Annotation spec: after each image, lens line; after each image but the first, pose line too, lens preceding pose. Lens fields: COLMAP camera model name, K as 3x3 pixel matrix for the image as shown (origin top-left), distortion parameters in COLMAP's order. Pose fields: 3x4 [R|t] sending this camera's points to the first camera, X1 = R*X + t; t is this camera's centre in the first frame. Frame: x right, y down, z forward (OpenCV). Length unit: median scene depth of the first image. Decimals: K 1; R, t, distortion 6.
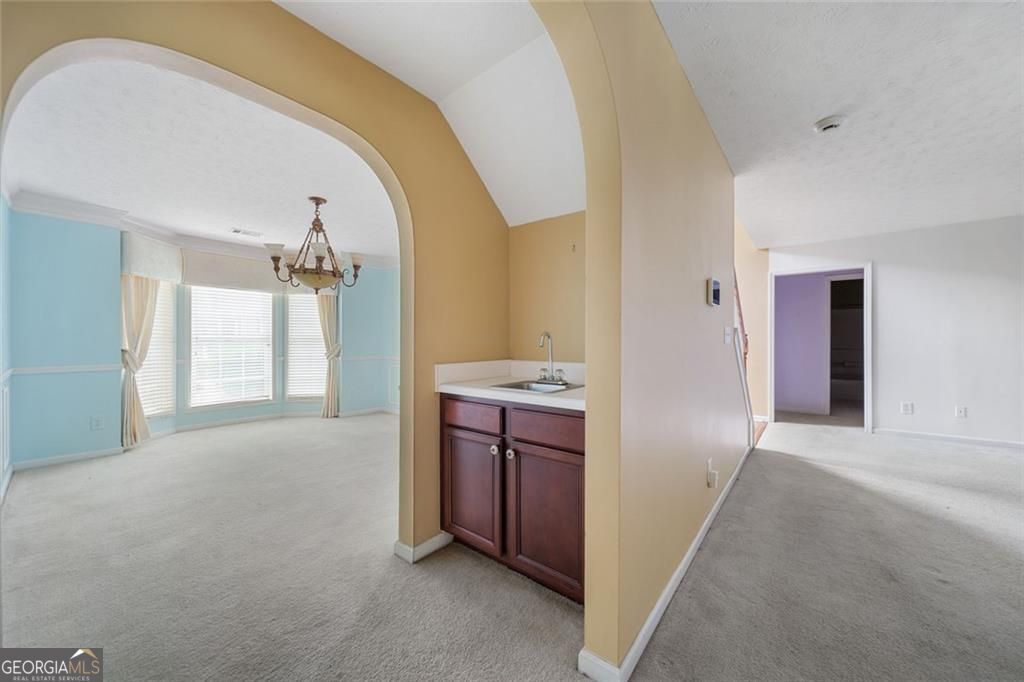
lens RADIAL K [[366.2, 0, 513.8], [0, 366.2, 342.2], [0, 0, 1]] dist [0.000314, -0.000062]
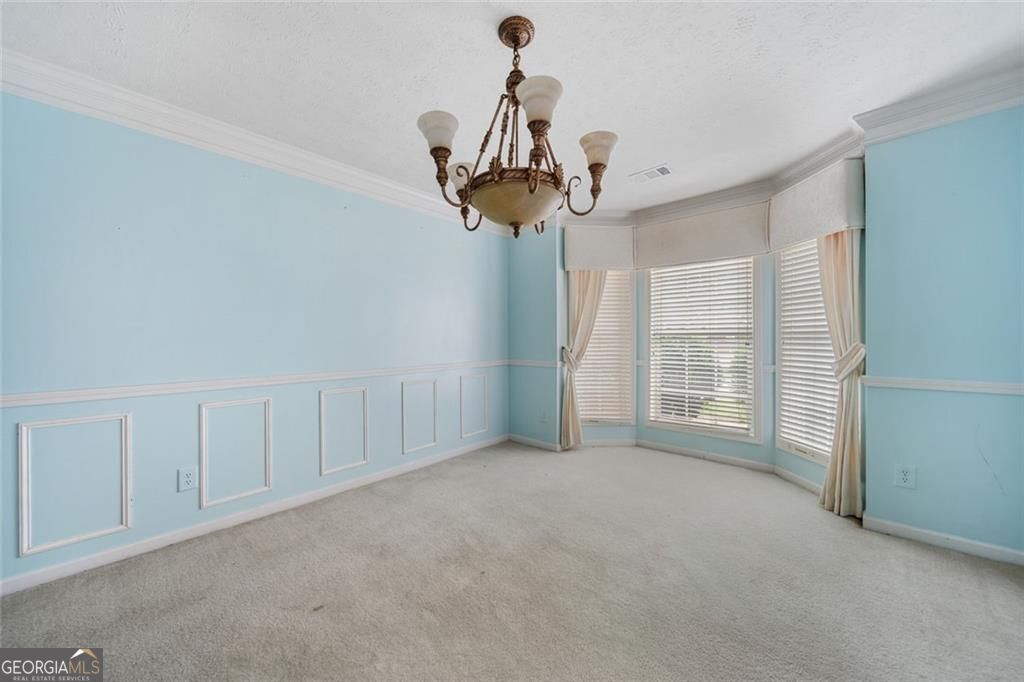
lens RADIAL K [[346.6, 0, 512.0], [0, 346.6, 341.0], [0, 0, 1]] dist [-0.017070, -0.000045]
pose [[-0.036255, -0.000656, -0.999342, -0.111403], [-0.006398, 0.999979, -0.000424, 0.005579], [0.999322, 0.006379, -0.036258, 0.740910]]
